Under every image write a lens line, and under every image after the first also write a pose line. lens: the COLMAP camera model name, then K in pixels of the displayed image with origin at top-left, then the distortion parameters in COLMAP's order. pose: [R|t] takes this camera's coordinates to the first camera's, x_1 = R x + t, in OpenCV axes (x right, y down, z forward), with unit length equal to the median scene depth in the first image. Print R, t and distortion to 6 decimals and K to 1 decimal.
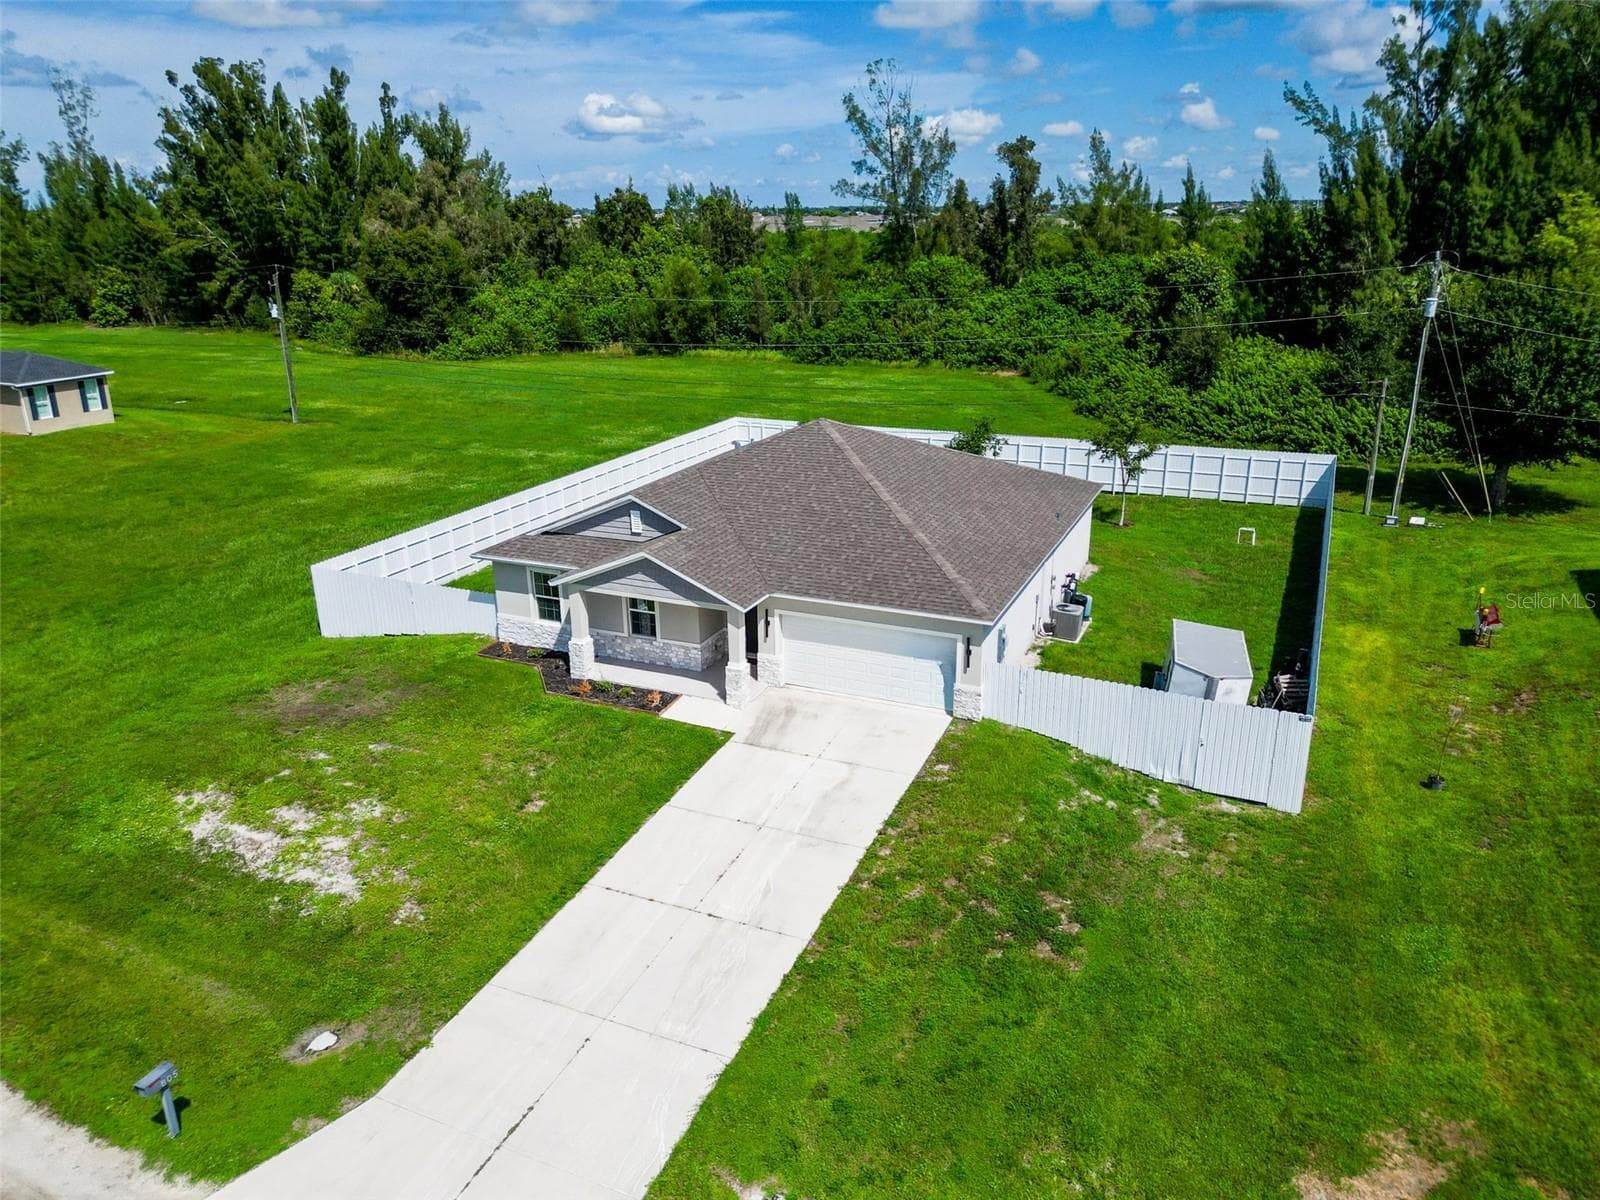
lens RADIAL K [[1128.7, 0, 804.5], [0, 1128.7, 604.7], [0, 0, 1]] dist [0.082392, -0.084572]
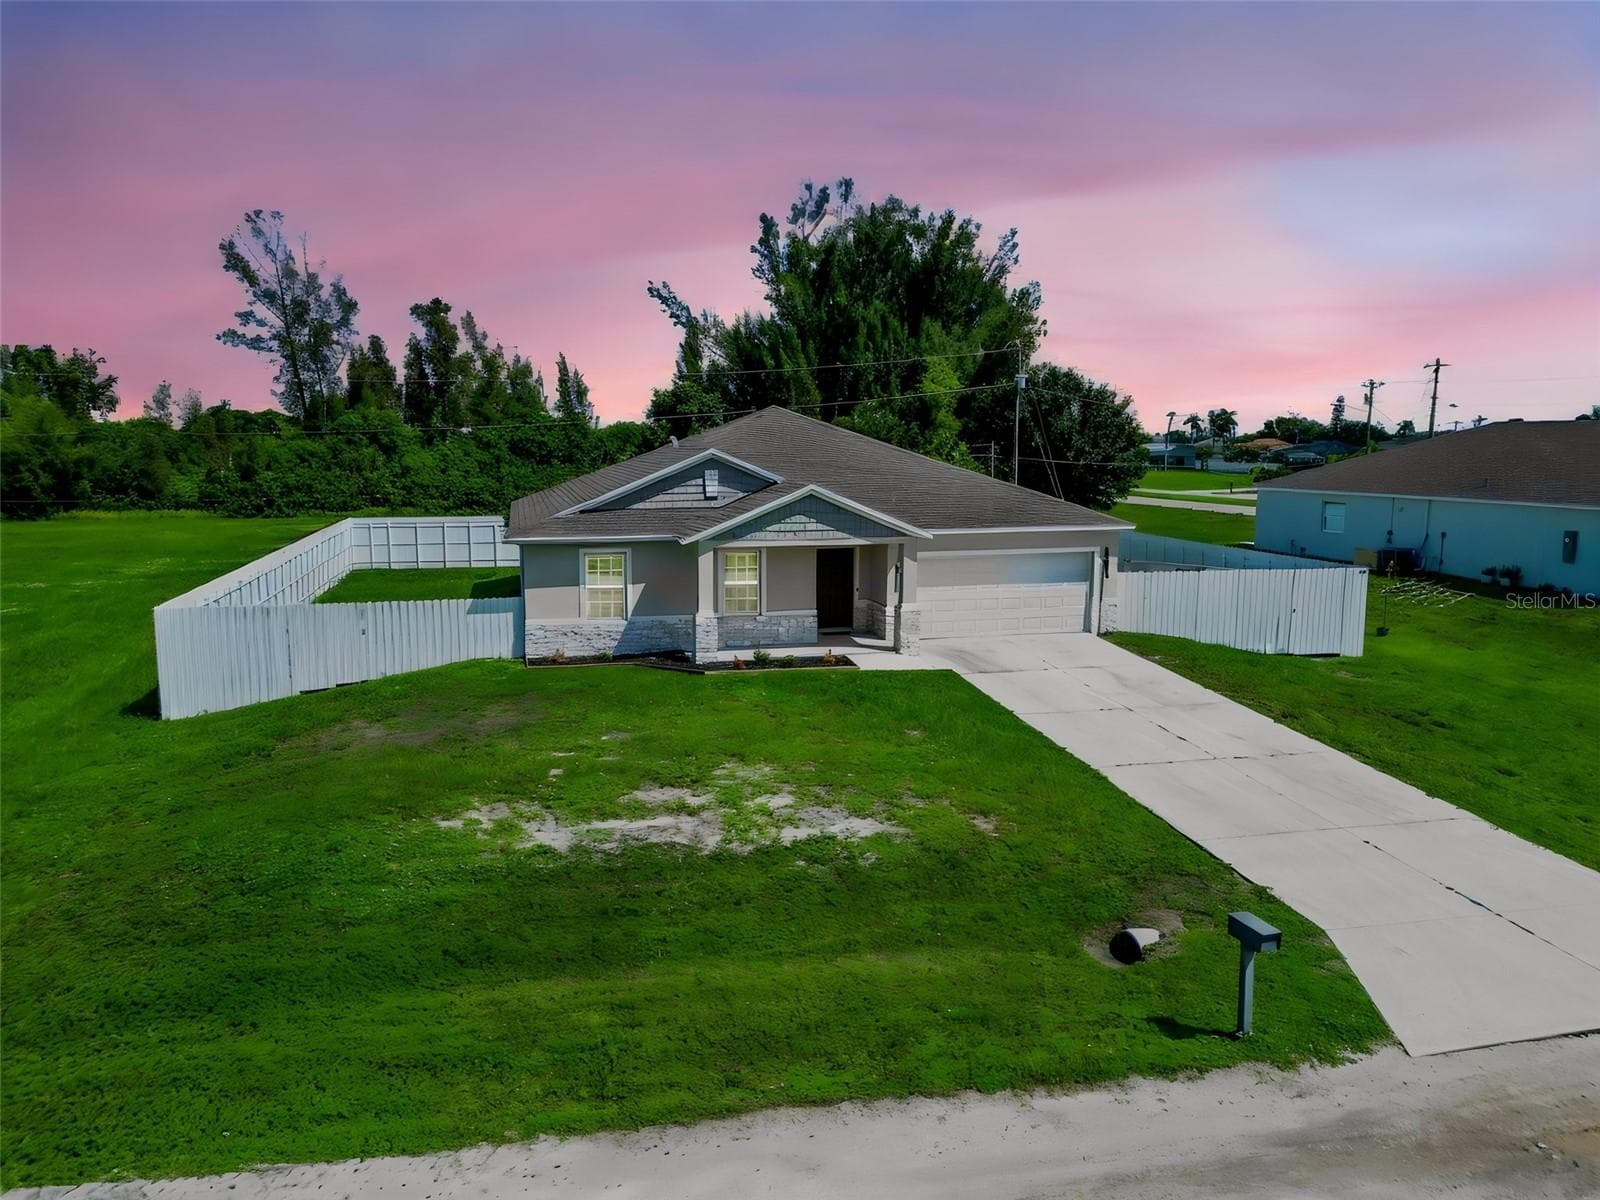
lens RADIAL K [[1131.7, 0, 806.9], [0, 1131.7, 599.2], [0, 0, 1]] dist [0.077637, -0.083589]
pose [[0.790861, -0.074543, 0.607439, -0.277963], [0.194430, 0.971736, -0.133892, 0.063043], [-0.580289, 0.223994, 0.783001, 0.139332]]
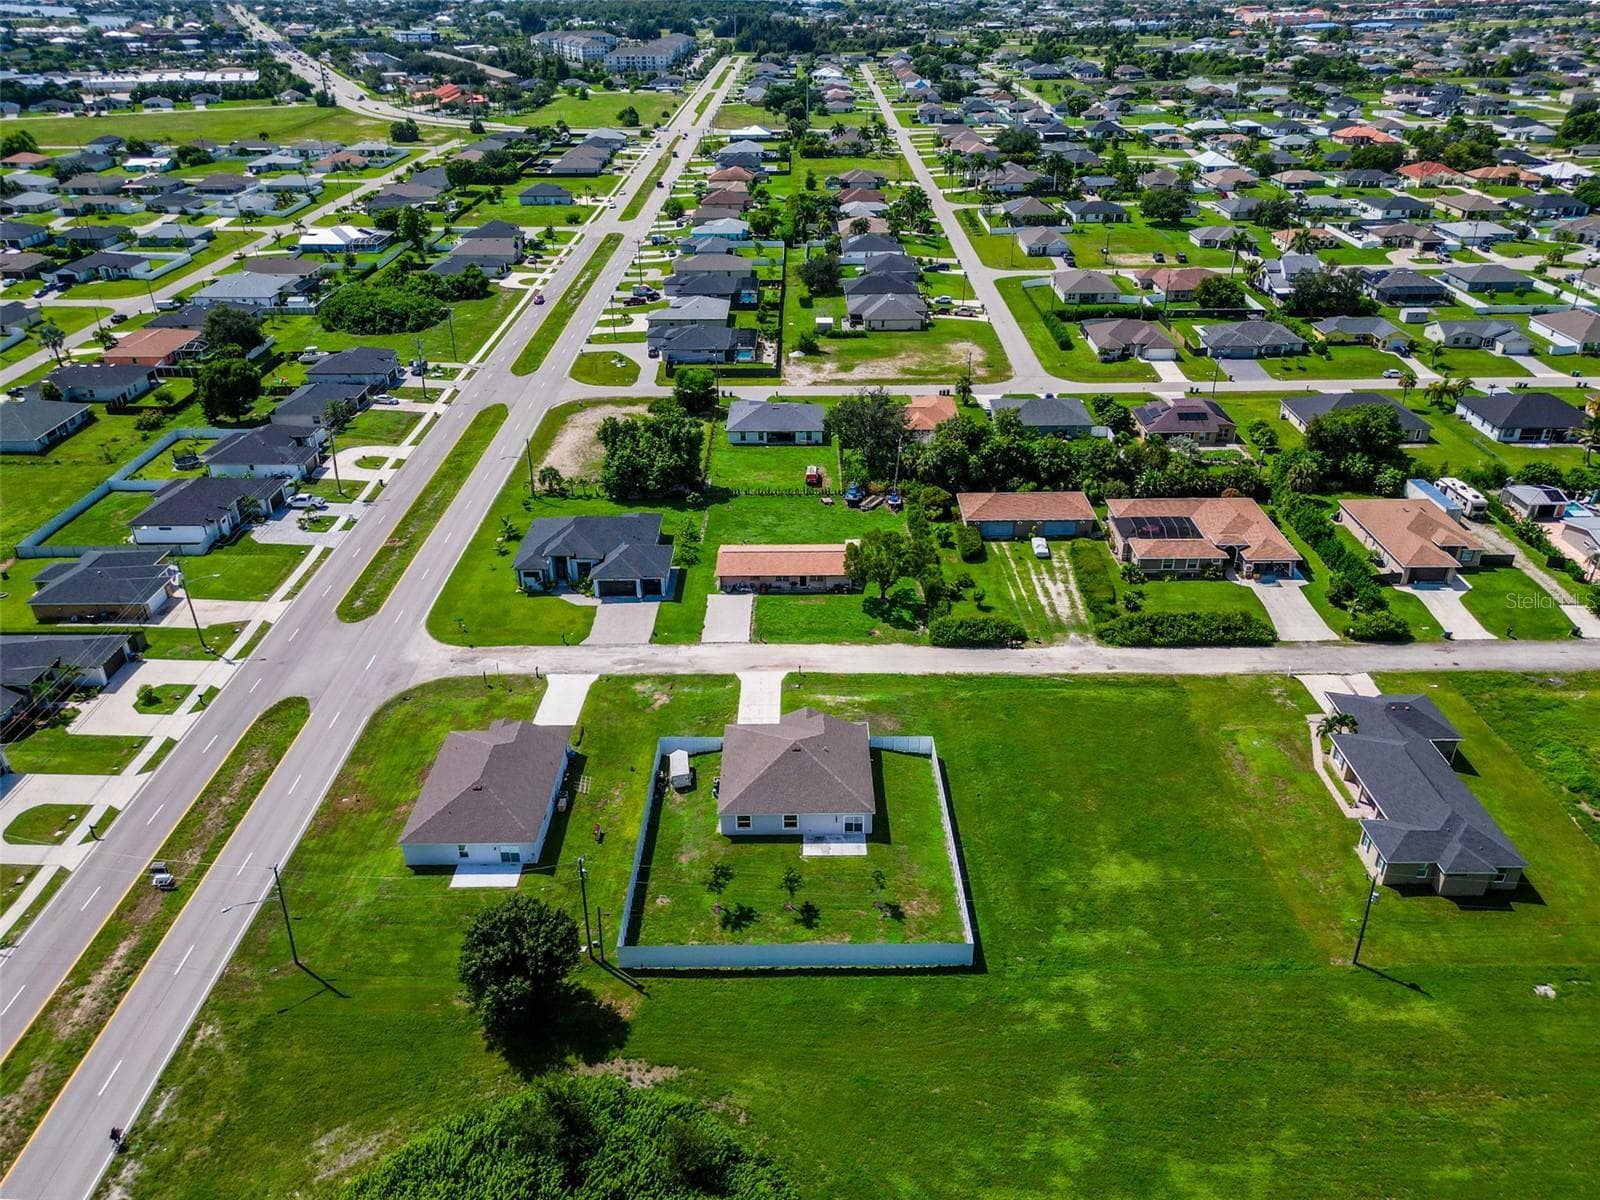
lens RADIAL K [[1193.8, 0, 819.1], [0, 1193.8, 597.5], [0, 0, 1]] dist [0.087280, -0.109127]
pose [[-0.908533, 0.198384, -0.367713, 0.569255], [-0.130416, 0.701463, 0.700672, -1.433339], [0.396939, 0.684539, -0.611430, 1.430262]]
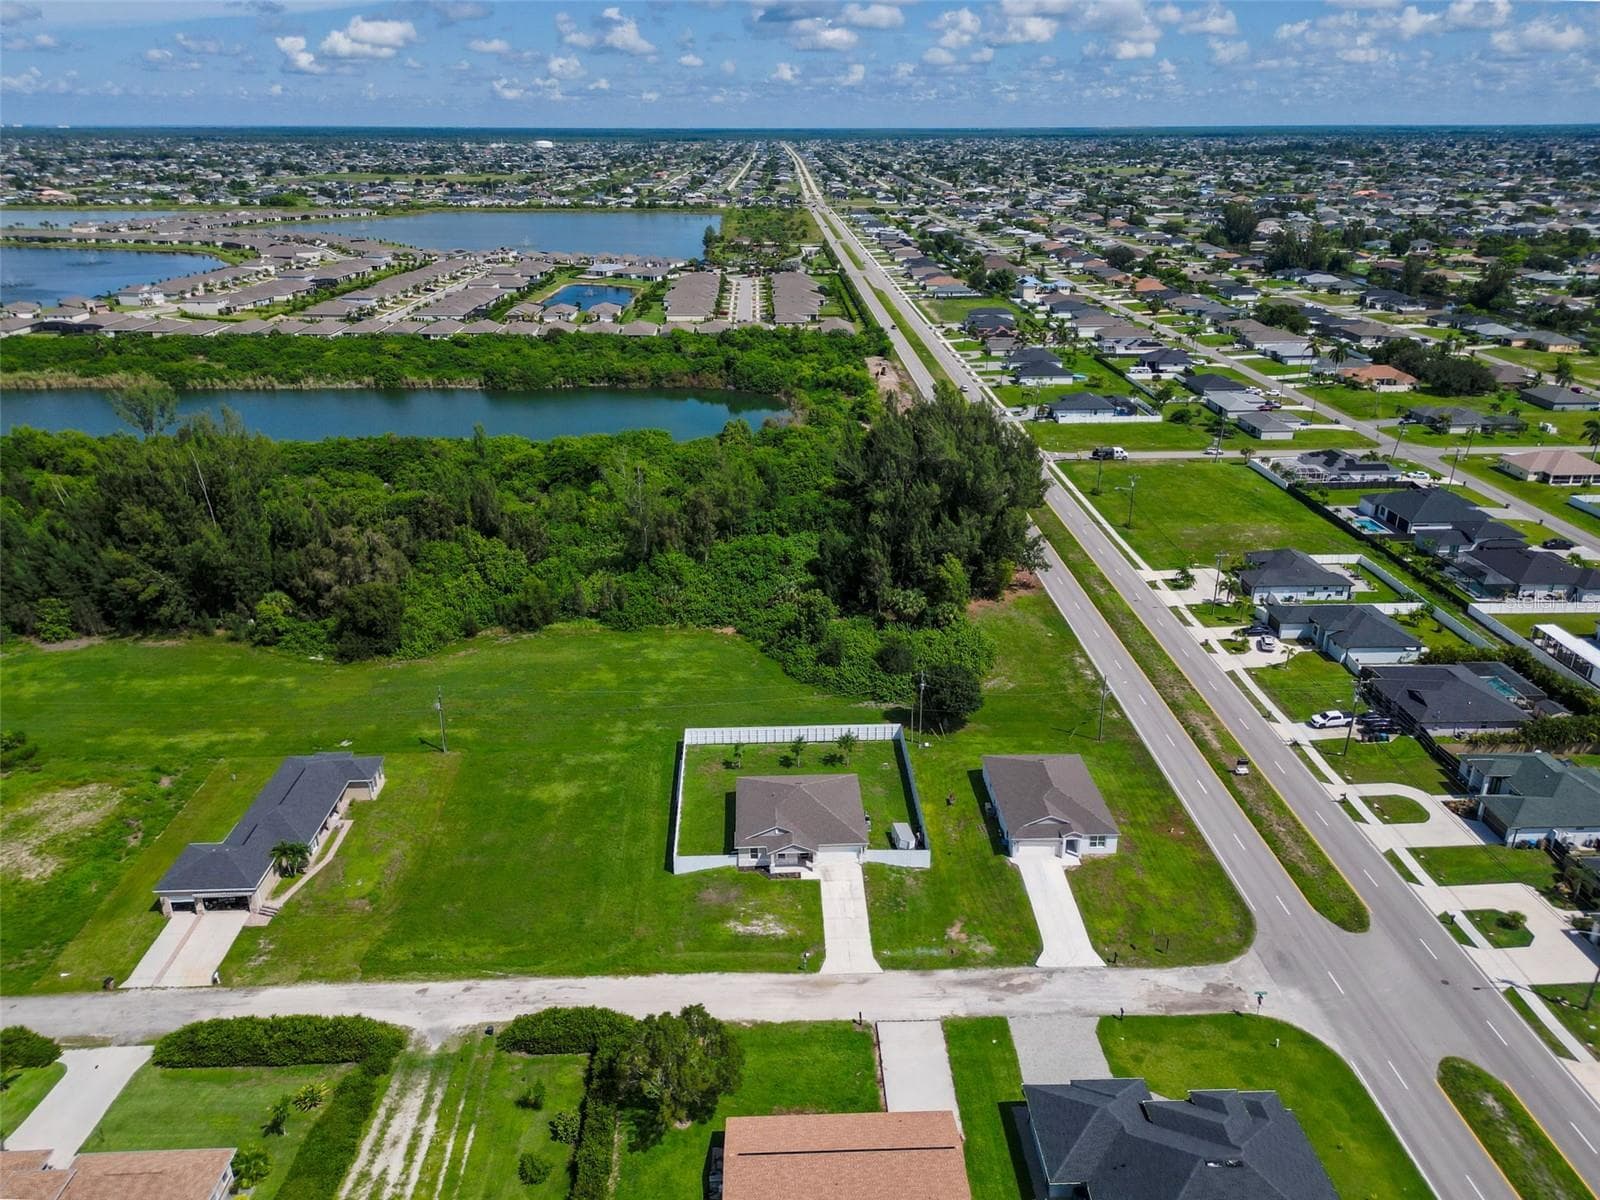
lens RADIAL K [[1173.9, 0, 797.7], [0, 1173.9, 603.4], [0, 0, 1]] dist [0.081519, -0.075453]
pose [[0.899224, -0.164024, 0.405576, -0.751808], [0.141366, 0.986264, 0.085437, -0.558455], [-0.414019, -0.019493, 0.910060, -1.299492]]
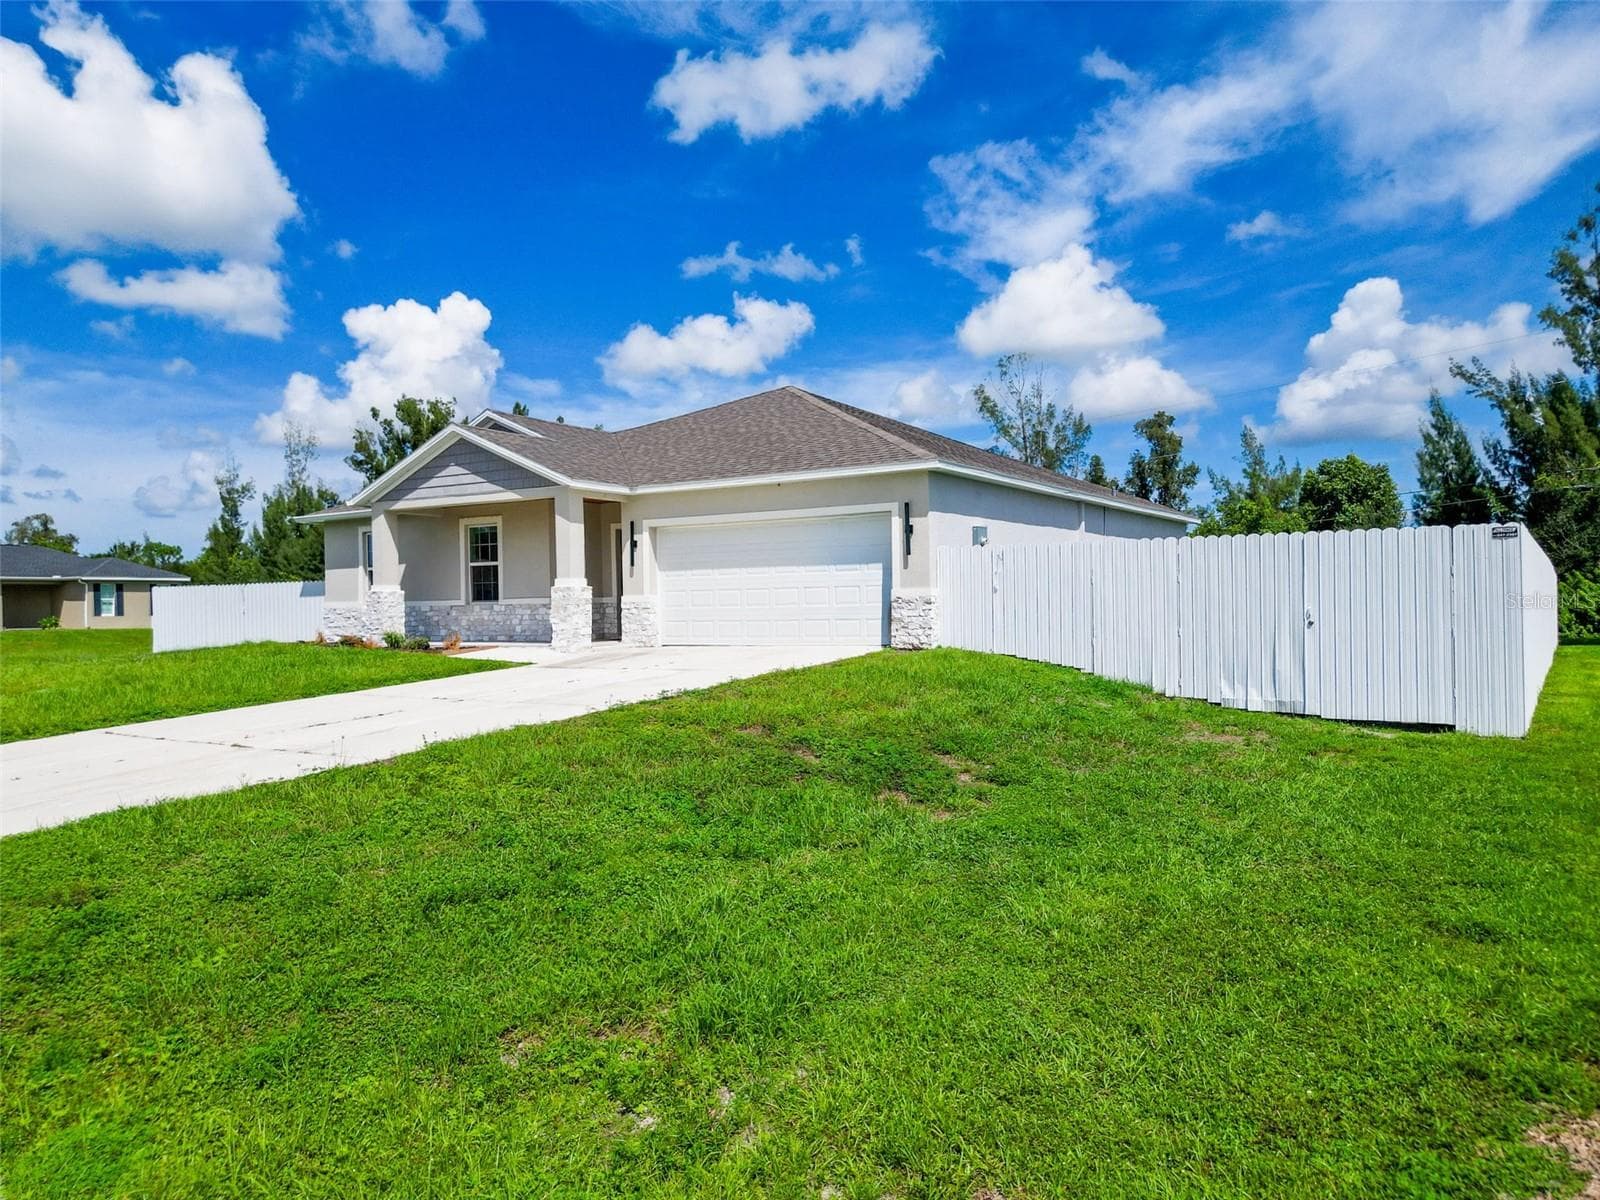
lens RADIAL K [[1133.9, 0, 805.4], [0, 1133.9, 610.1], [0, 0, 1]] dist [0.068524, -0.066509]
pose [[0.987244, -0.004162, -0.159160, 0.074166], [-0.047870, 0.945645, -0.321657, 0.112527], [0.151848, 0.325173, 0.933384, 0.169867]]
